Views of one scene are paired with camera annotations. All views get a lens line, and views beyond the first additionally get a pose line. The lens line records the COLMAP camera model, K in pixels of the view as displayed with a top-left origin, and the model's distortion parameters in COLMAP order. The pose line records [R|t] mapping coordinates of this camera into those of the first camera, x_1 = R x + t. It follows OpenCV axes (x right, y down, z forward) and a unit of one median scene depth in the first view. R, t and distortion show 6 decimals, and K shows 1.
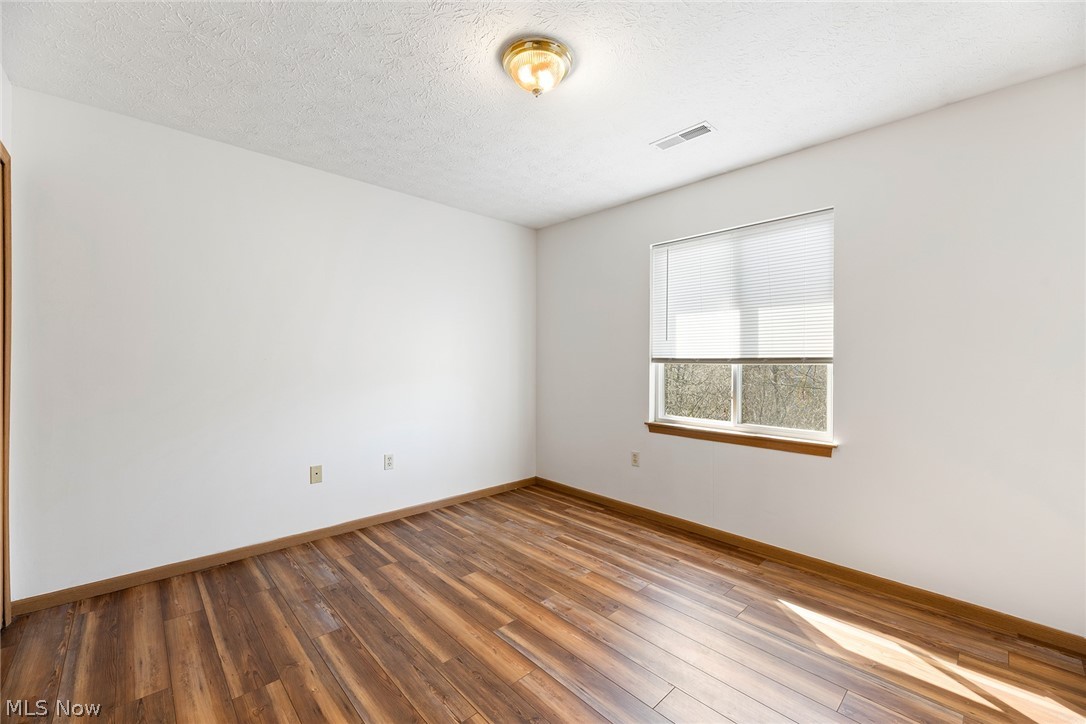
lens RADIAL K [[438.9, 0, 535.8], [0, 438.9, 353.0], [0, 0, 1]] dist [-0.001149, -0.000616]
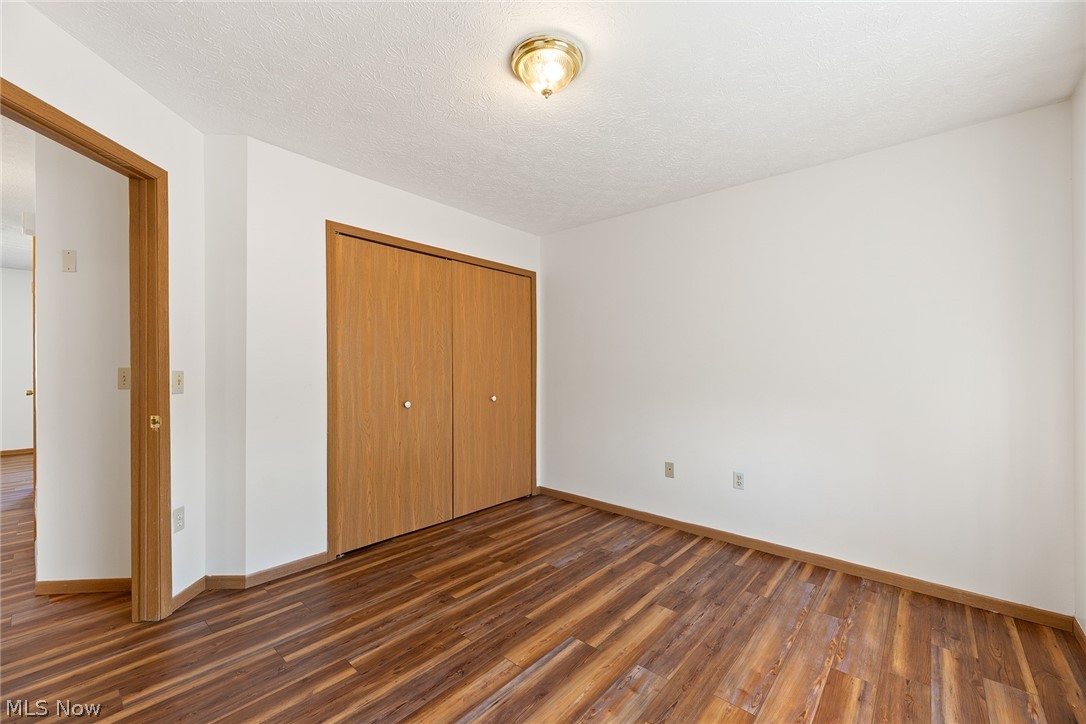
lens RADIAL K [[438.9, 0, 549.7], [0, 438.9, 366.7], [0, 0, 1]] dist [-0.001149, -0.000616]
pose [[0.111888, -0.006698, -0.993698, 0.646723], [0.004856, 0.999969, -0.006194, 0.011914], [0.993709, -0.004132, 0.111917, 0.595837]]
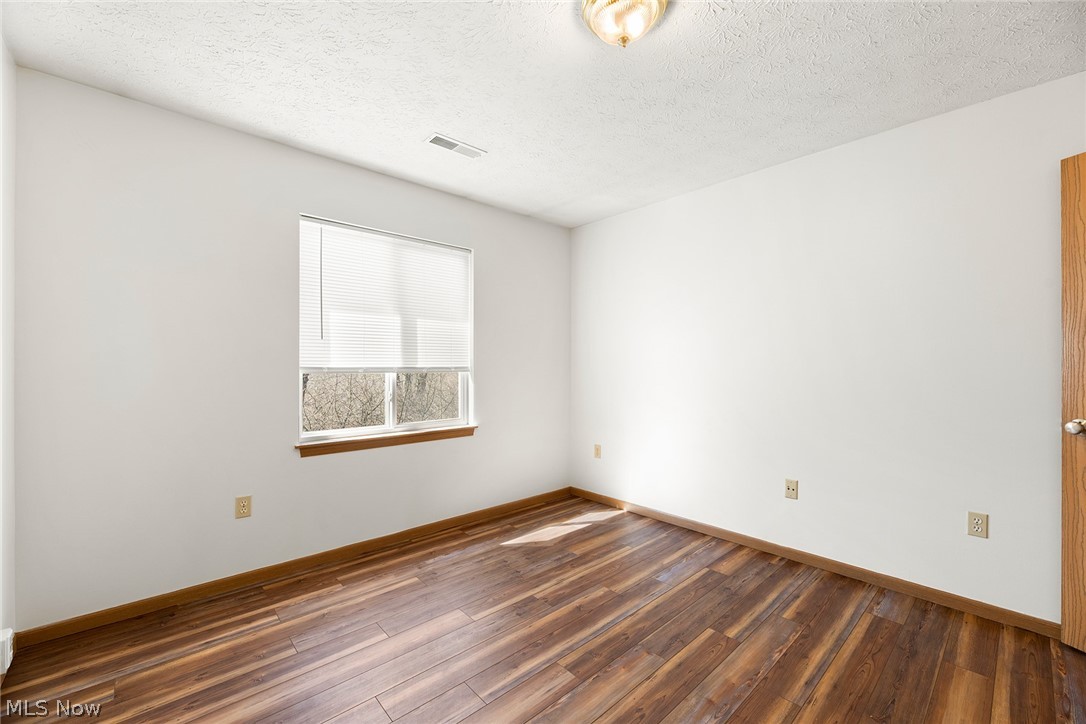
lens RADIAL K [[438.9, 0, 553.2], [0, 438.9, 364.0], [0, 0, 1]] dist [-0.001149, -0.000616]
pose [[-0.001521, -0.001370, 0.999998, -0.631329], [-0.011710, 0.999931, 0.001352, 0.011916], [-0.999930, -0.011708, -0.001537, 0.688842]]
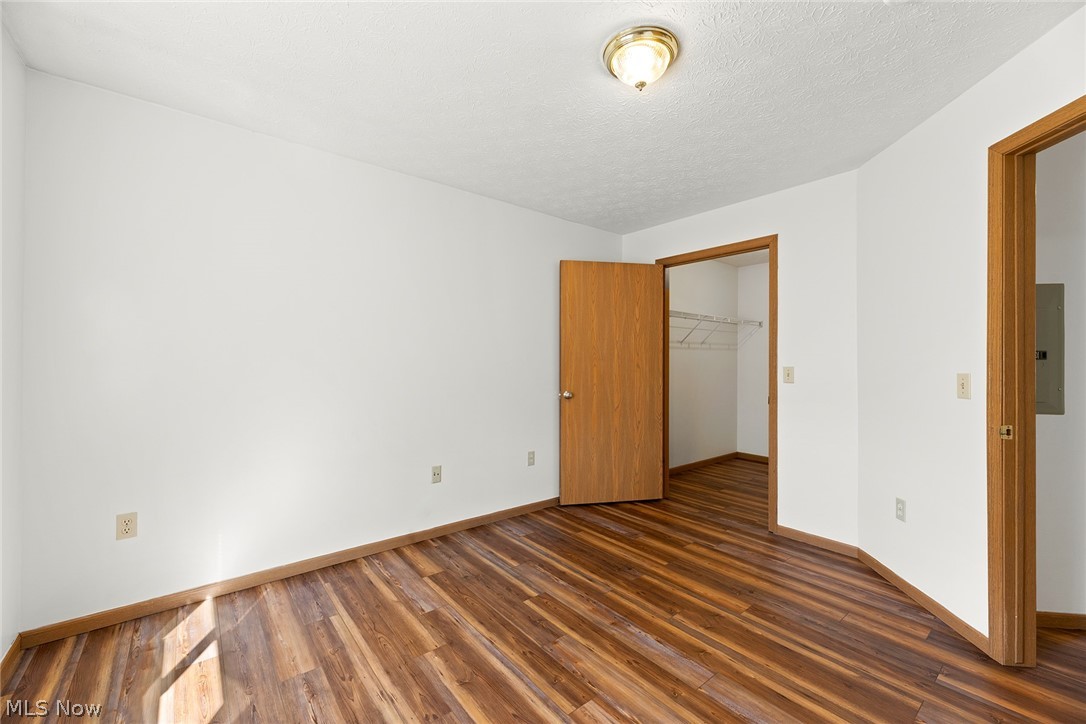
lens RADIAL K [[438.9, 0, 529.4], [0, 438.9, 362.1], [0, 0, 1]] dist [-0.001149, -0.000616]
pose [[-0.996662, -0.004837, 0.081498, 0.026710], [-0.005895, 0.999901, -0.012744, 0.014298], [-0.081428, -0.013182, -0.996592, 1.244660]]
